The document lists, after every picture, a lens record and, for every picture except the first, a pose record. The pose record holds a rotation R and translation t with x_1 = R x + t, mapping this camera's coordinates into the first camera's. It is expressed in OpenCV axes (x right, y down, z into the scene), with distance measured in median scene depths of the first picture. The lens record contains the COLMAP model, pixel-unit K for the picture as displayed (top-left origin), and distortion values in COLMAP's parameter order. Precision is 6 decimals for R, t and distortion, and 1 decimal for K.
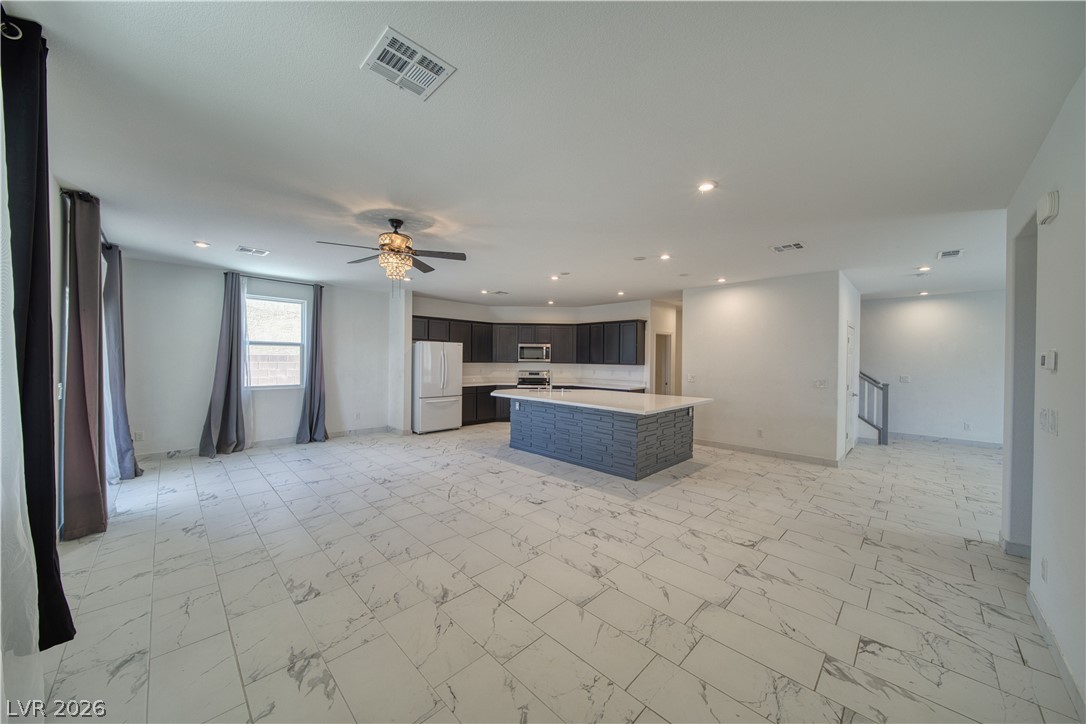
lens RADIAL K [[379.2, 0, 543.5], [0, 379.2, 360.7], [0, 0, 1]] dist [0.000838, -0.000194]
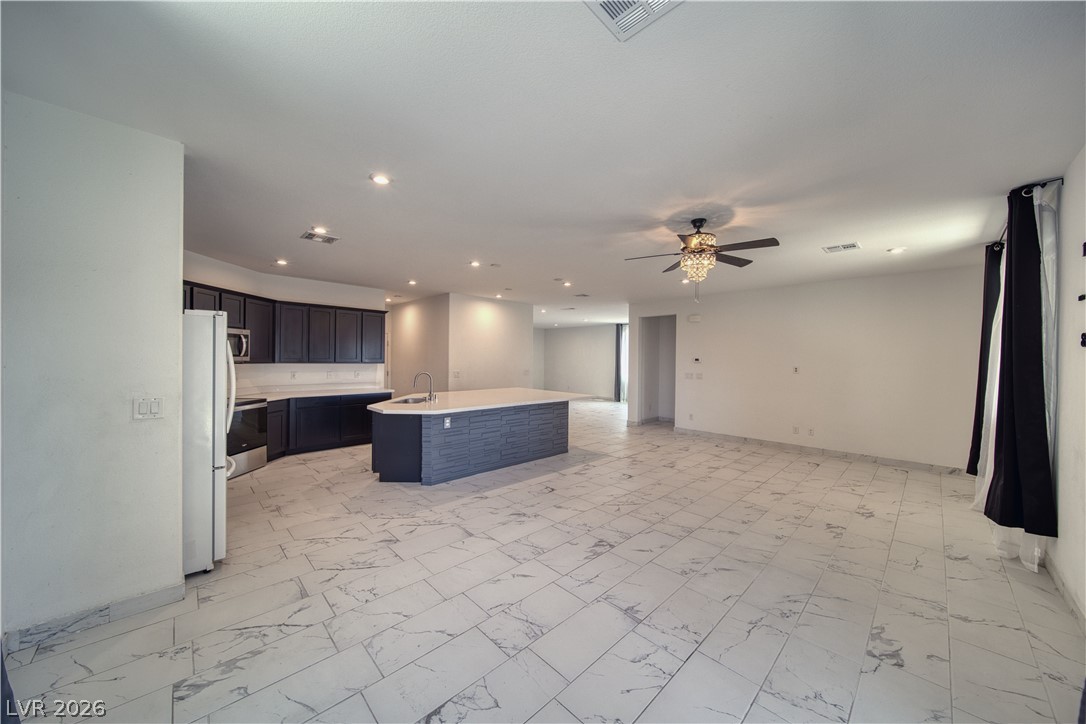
lens RADIAL K [[379.2, 0, 543.5], [0, 379.2, 360.7], [0, 0, 1]] dist [0.000838, -0.000194]
pose [[0.014728, -0.014914, 0.999780, -1.093443], [-0.005465, 0.999873, 0.014996, -0.017980], [-0.999877, -0.005685, 0.014645, 1.101923]]
